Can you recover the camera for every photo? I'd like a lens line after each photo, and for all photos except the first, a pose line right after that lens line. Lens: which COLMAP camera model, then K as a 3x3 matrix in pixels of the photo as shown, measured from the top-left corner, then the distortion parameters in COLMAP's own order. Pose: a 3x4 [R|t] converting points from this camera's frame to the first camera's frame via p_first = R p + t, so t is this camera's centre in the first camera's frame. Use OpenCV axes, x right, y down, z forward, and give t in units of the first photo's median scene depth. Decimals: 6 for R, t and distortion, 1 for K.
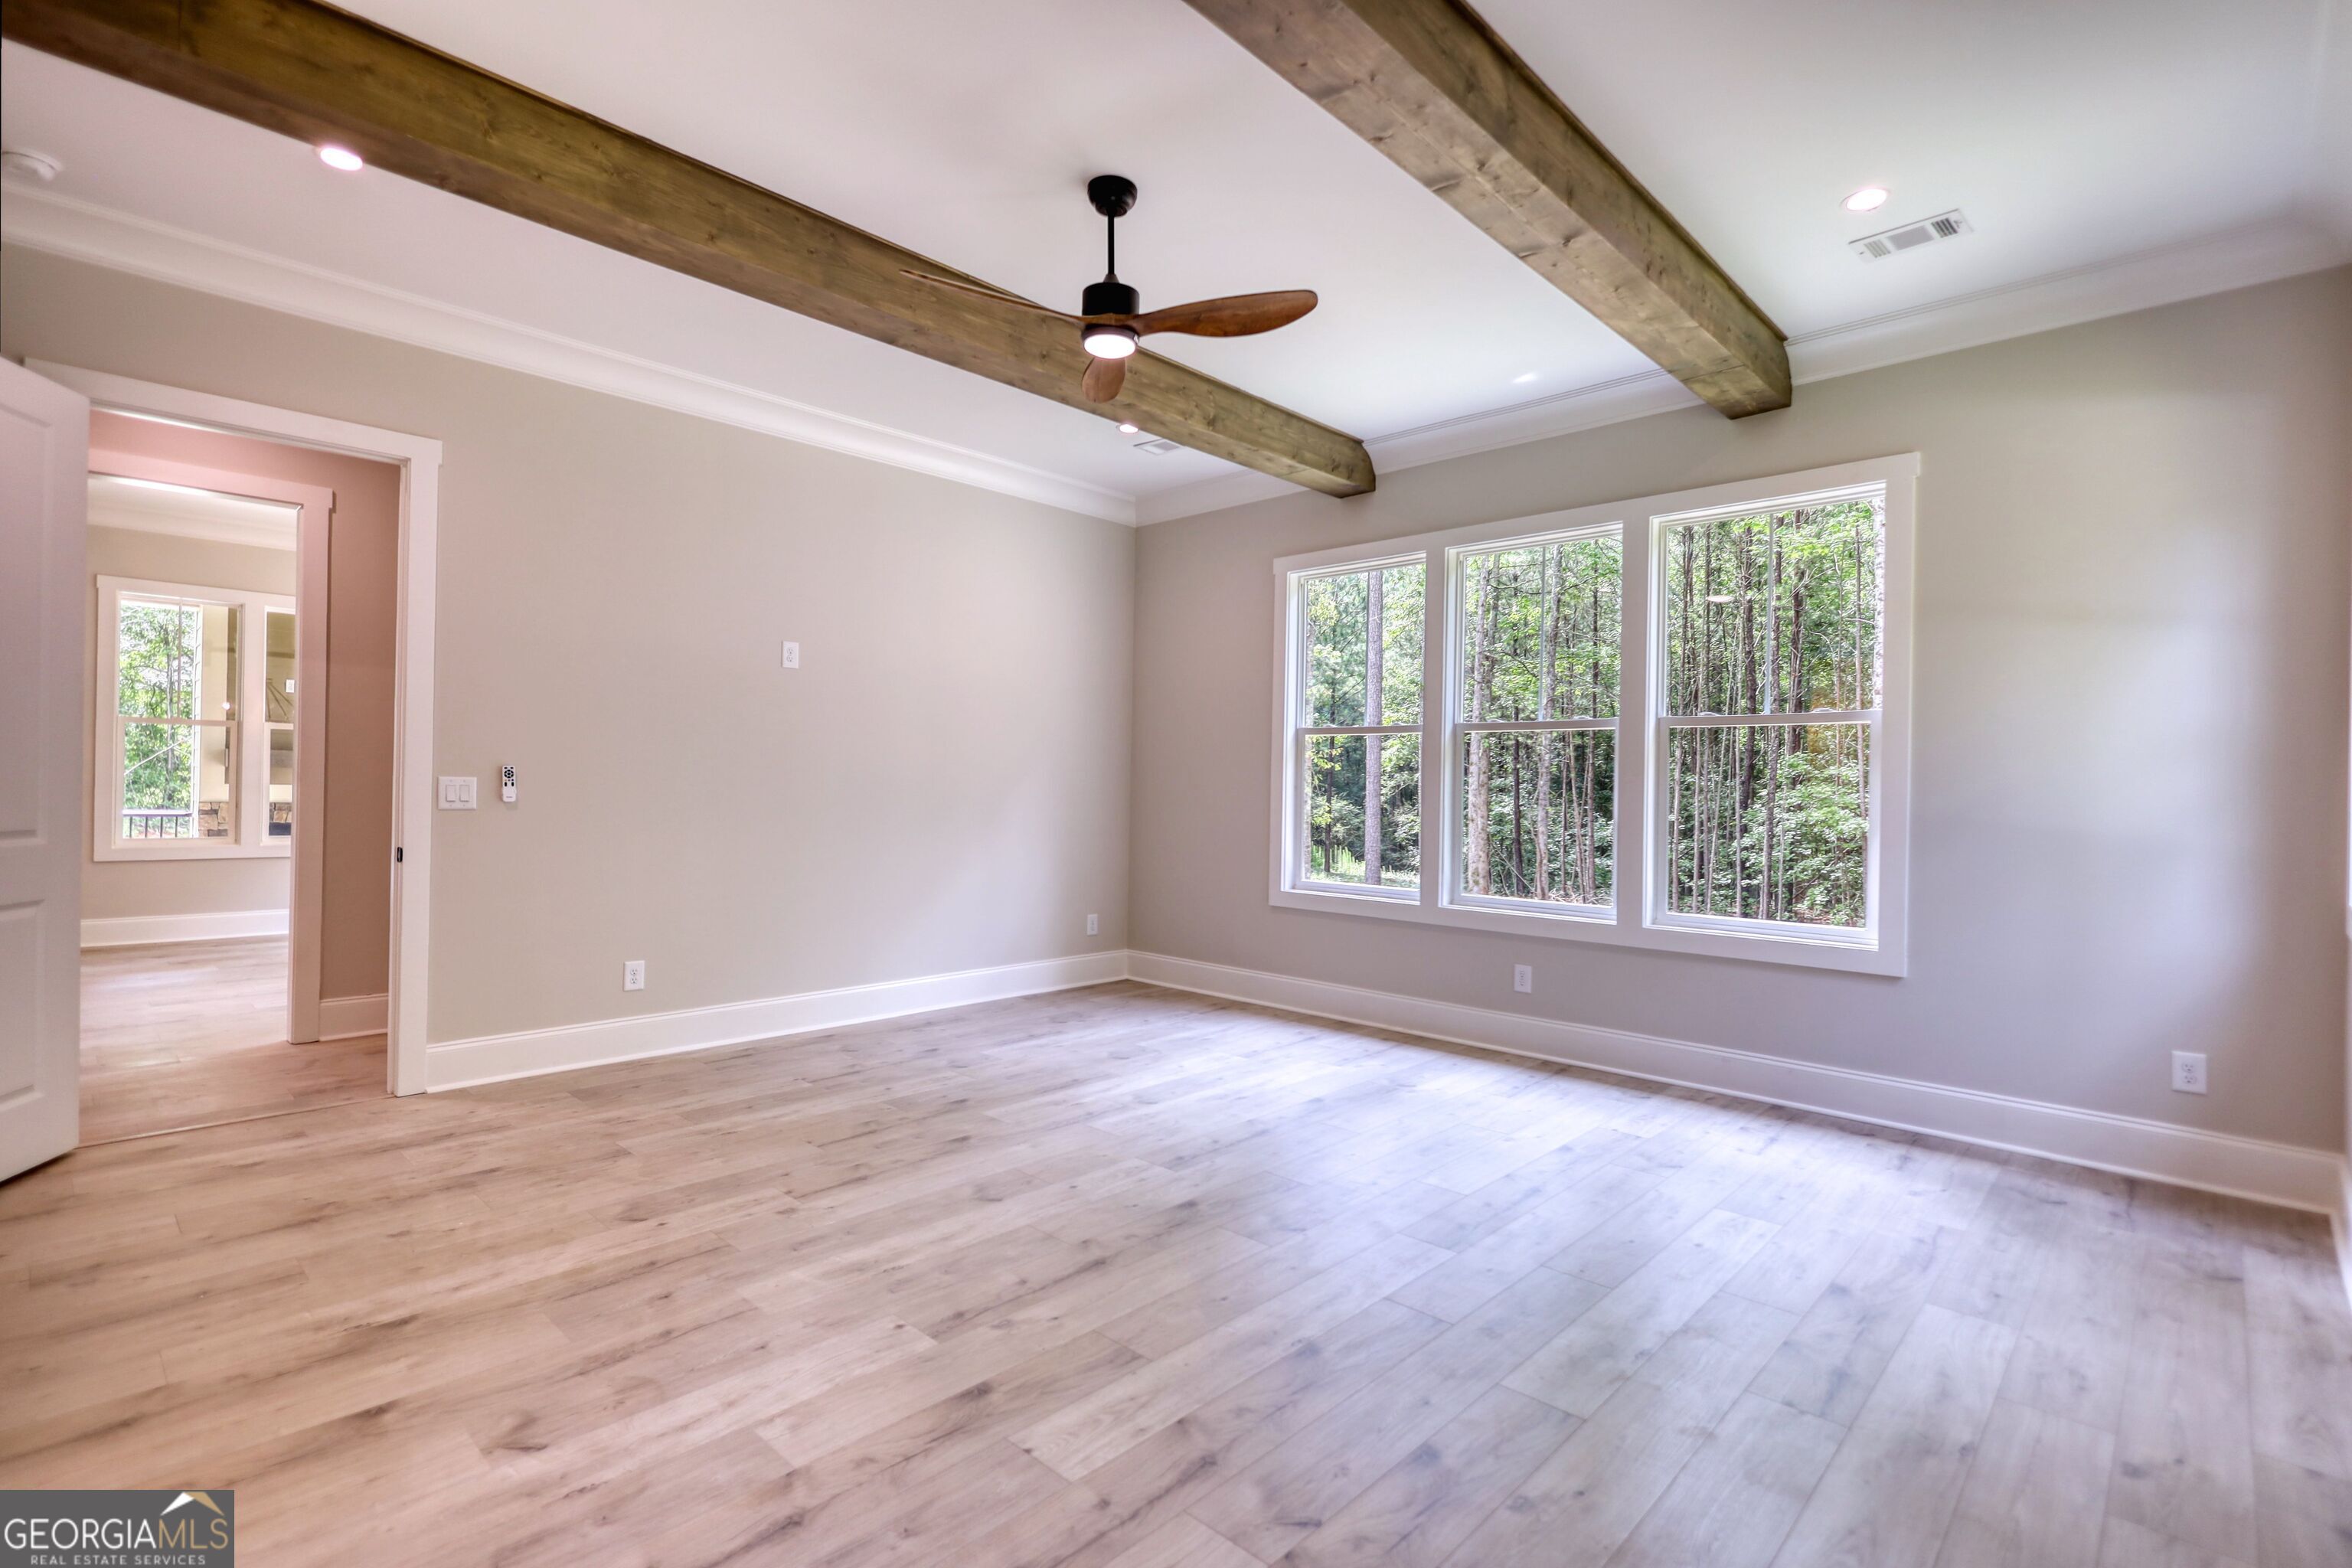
lens RADIAL K [[1090.3, 0, 1176.2], [0, 1090.3, 782.6], [0, 0, 1]] dist [0.002259, 0.001194]
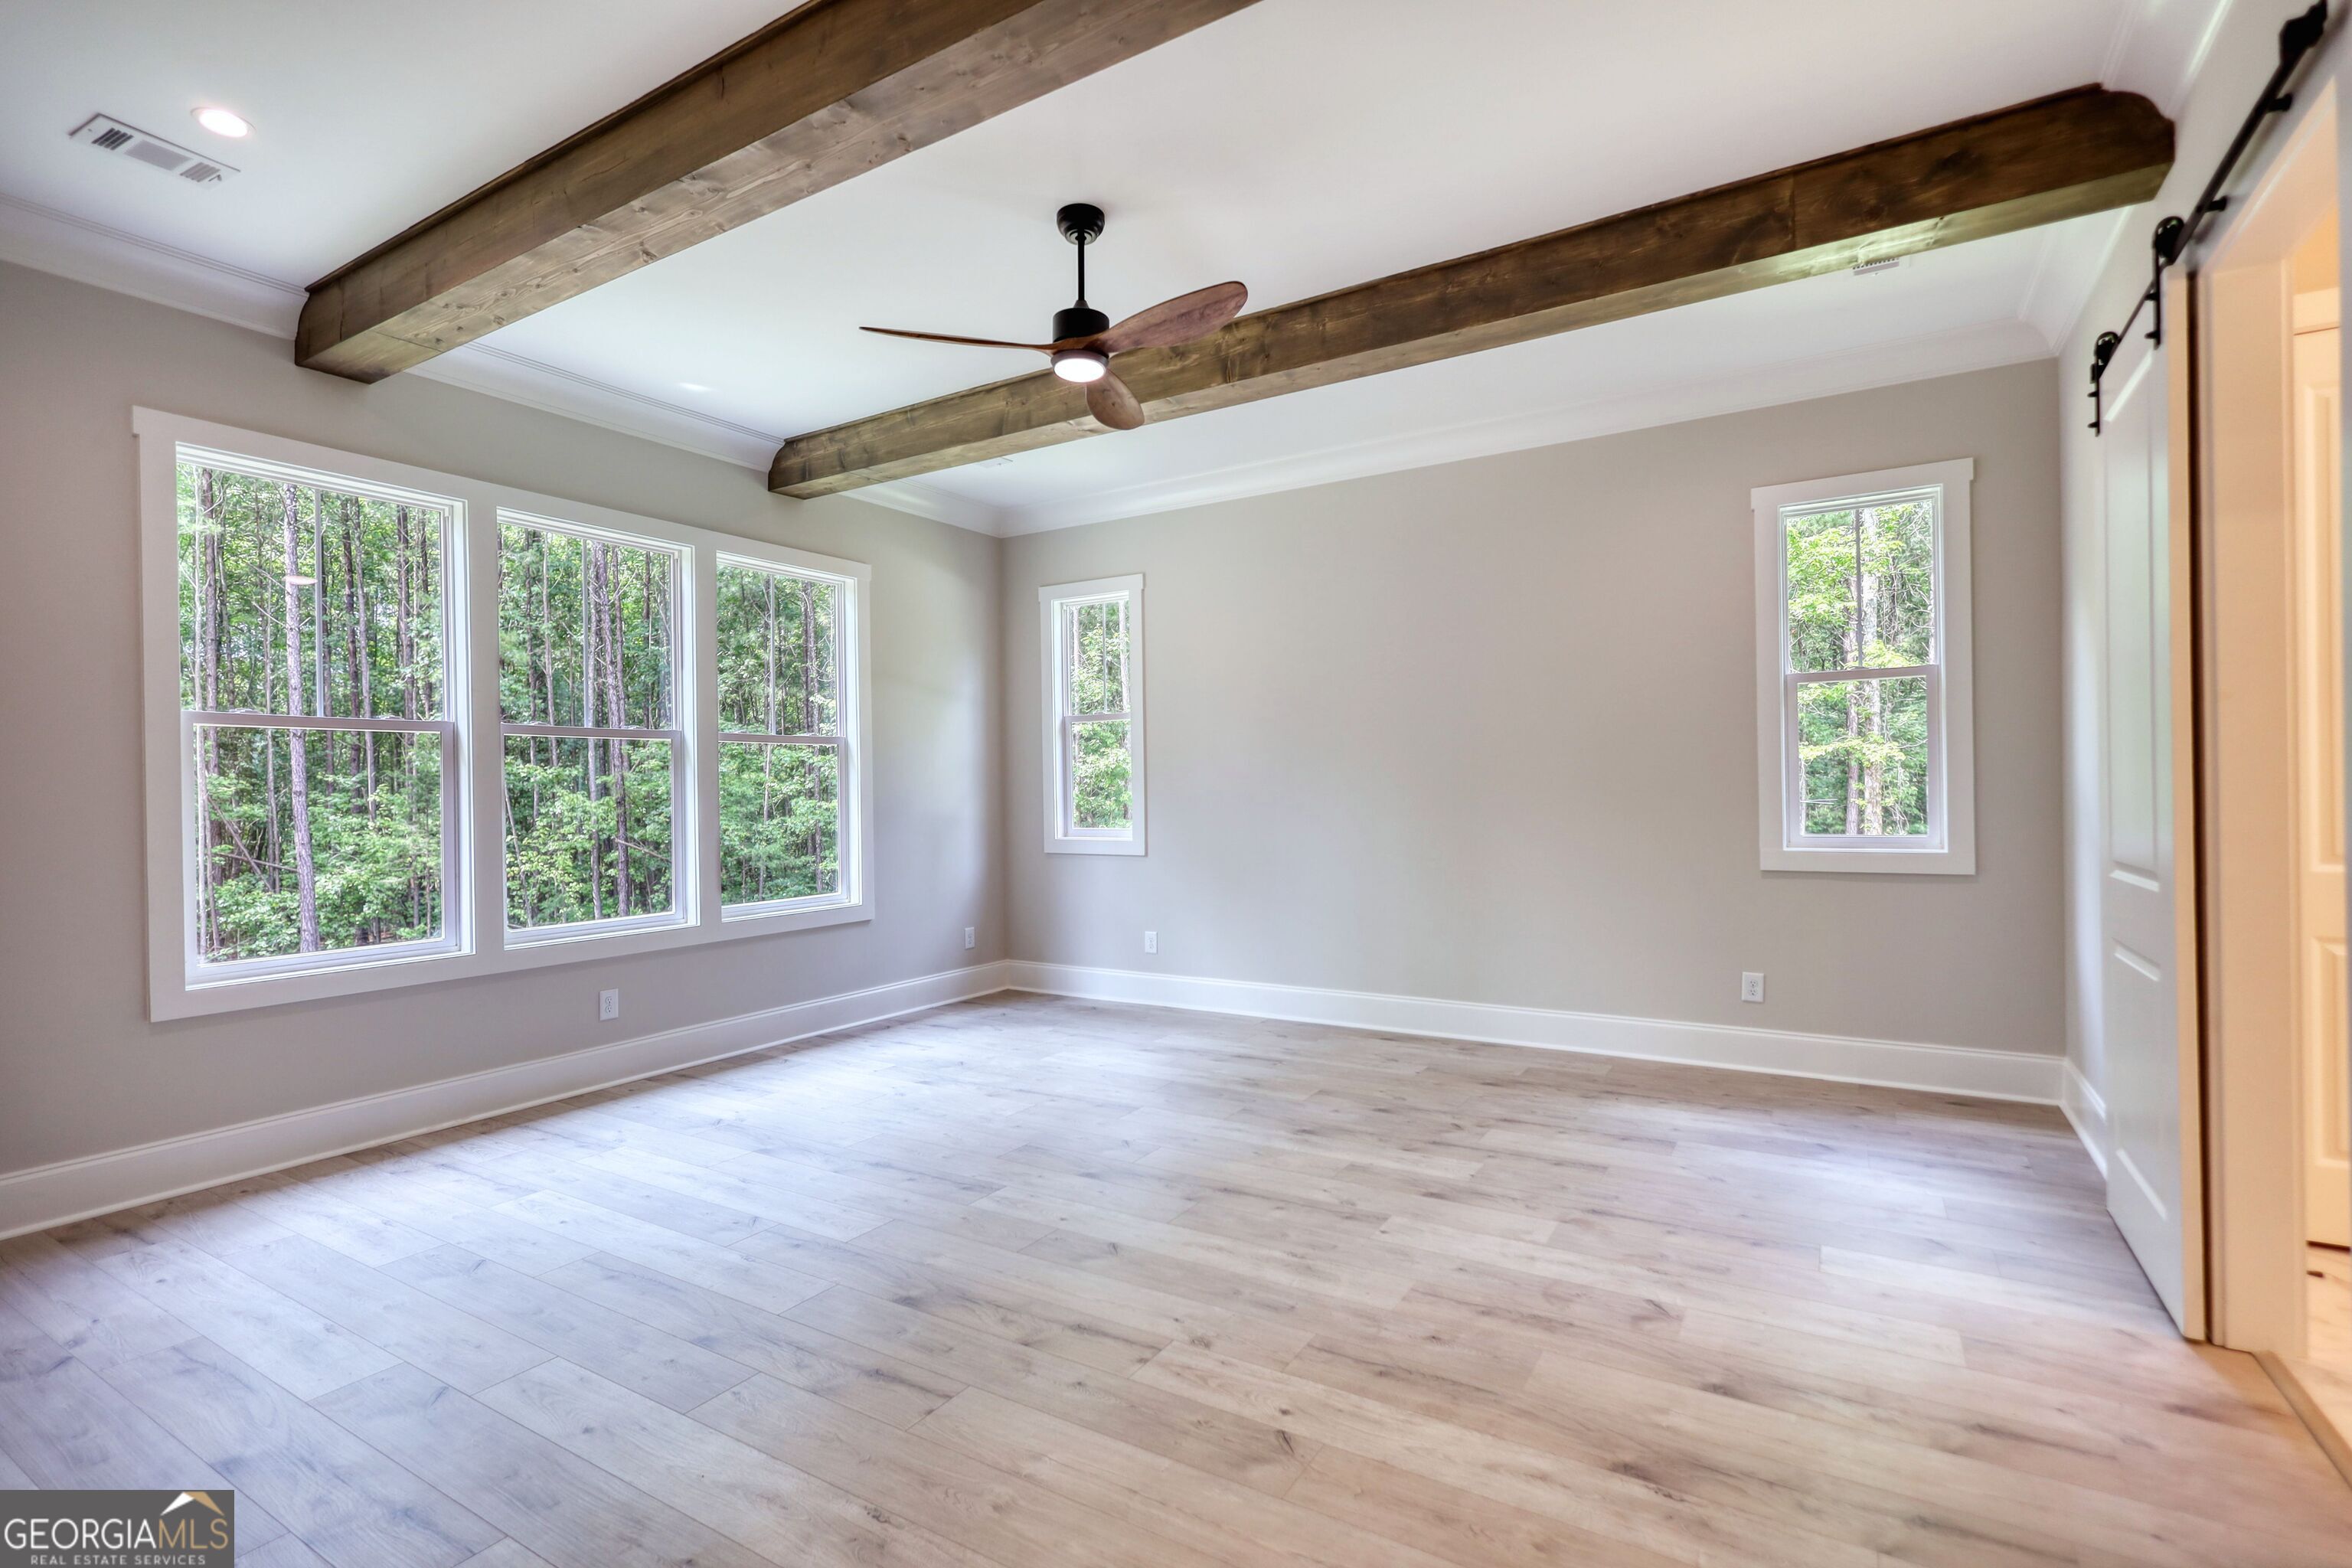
lens RADIAL K [[1090.3, 0, 1175.0], [0, 1090.3, 792.2], [0, 0, 1]] dist [0.002259, 0.001194]
pose [[-0.202674, -0.017887, 0.979083, -1.264838], [0.008243, 0.999767, 0.019971, -0.029286], [-0.979212, 0.012118, -0.202479, 1.318594]]
